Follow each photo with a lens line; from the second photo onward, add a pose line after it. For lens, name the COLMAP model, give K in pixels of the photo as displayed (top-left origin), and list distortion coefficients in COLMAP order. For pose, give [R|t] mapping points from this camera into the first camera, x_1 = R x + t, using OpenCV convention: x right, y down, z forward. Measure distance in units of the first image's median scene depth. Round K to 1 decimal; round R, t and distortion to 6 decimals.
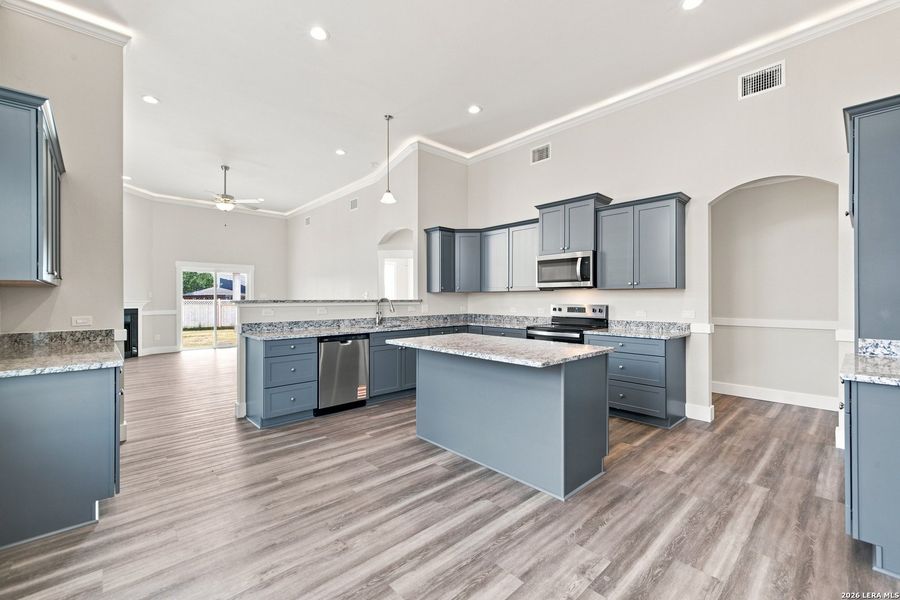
lens RADIAL K [[379.7, 0, 454.8], [0, 379.7, 297.6], [0, 0, 1]] dist [0.008070, -0.000872]
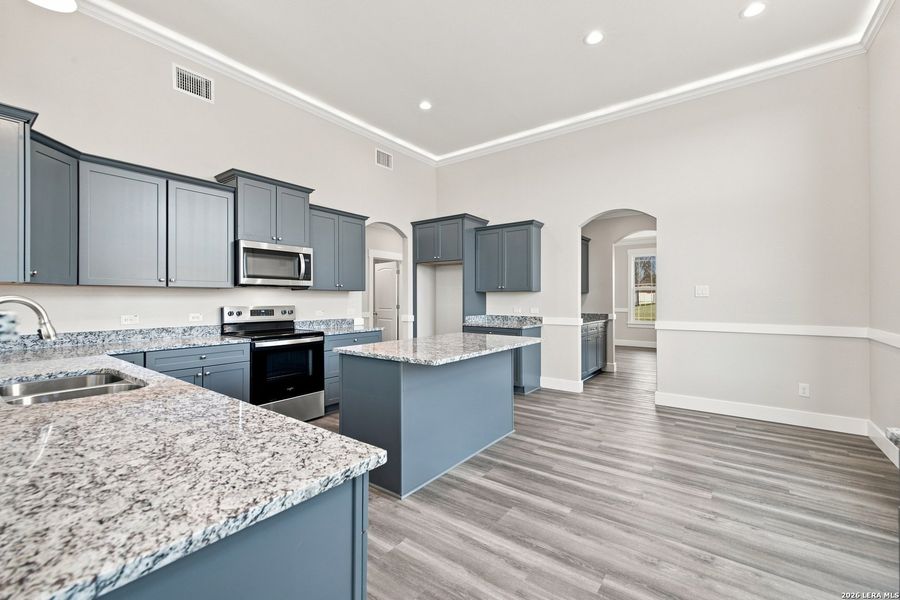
lens RADIAL K [[379.7, 0, 449.4], [0, 379.7, 297.1], [0, 0, 1]] dist [0.008070, -0.000872]
pose [[-0.172487, 0.005677, 0.984995, -0.668264], [0.000090, 0.999983, -0.005747, 0.003639], [-0.985012, -0.000903, -0.172485, 0.868863]]
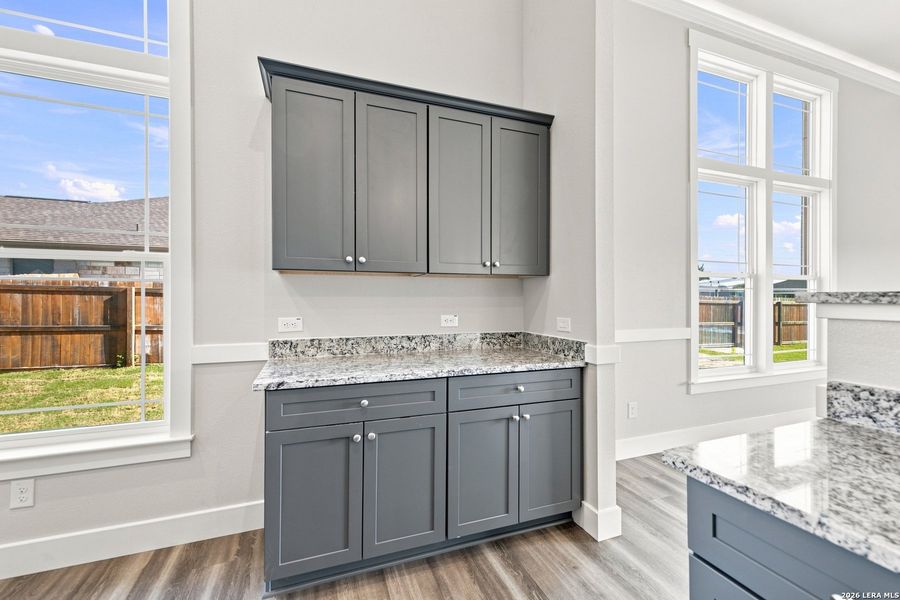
lens RADIAL K [[379.7, 0, 449.1], [0, 379.7, 298.1], [0, 0, 1]] dist [0.008070, -0.000872]
pose [[-0.384458, 0.002589, -0.923139, -0.209414], [0.003186, 0.999994, 0.001477, 0.009665], [0.923137, -0.002373, -0.384464, 0.840053]]
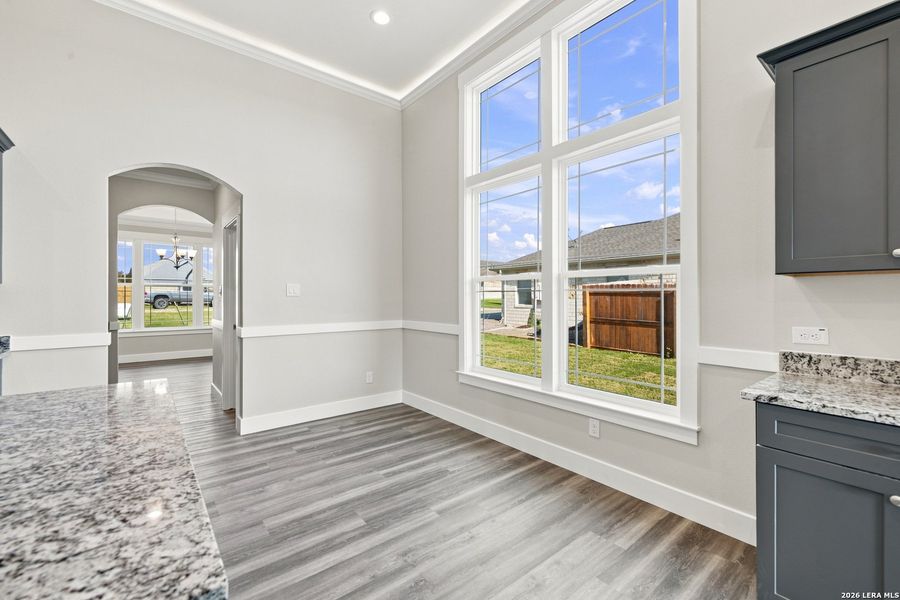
lens RADIAL K [[379.7, 0, 452.9], [0, 379.7, 298.4], [0, 0, 1]] dist [0.008070, -0.000872]
pose [[-0.997675, 0.000791, 0.068143, -0.221179], [0.000764, 1.000000, -0.000418, 0.002686], [-0.068143, -0.000365, -0.997675, 0.907779]]
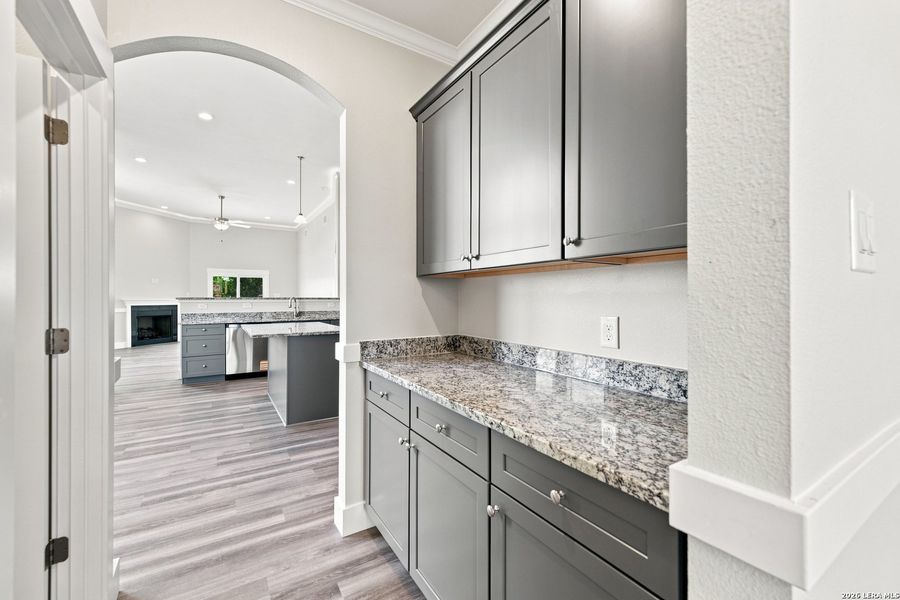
lens RADIAL K [[379.7, 0, 454.6], [0, 379.7, 299.0], [0, 0, 1]] dist [0.008070, -0.000872]
pose [[0.981554, 0.000906, -0.191184, 0.715824], [-0.000084, 0.999991, 0.004306, 0.005090], [0.191186, -0.004210, 0.981545, -0.216023]]
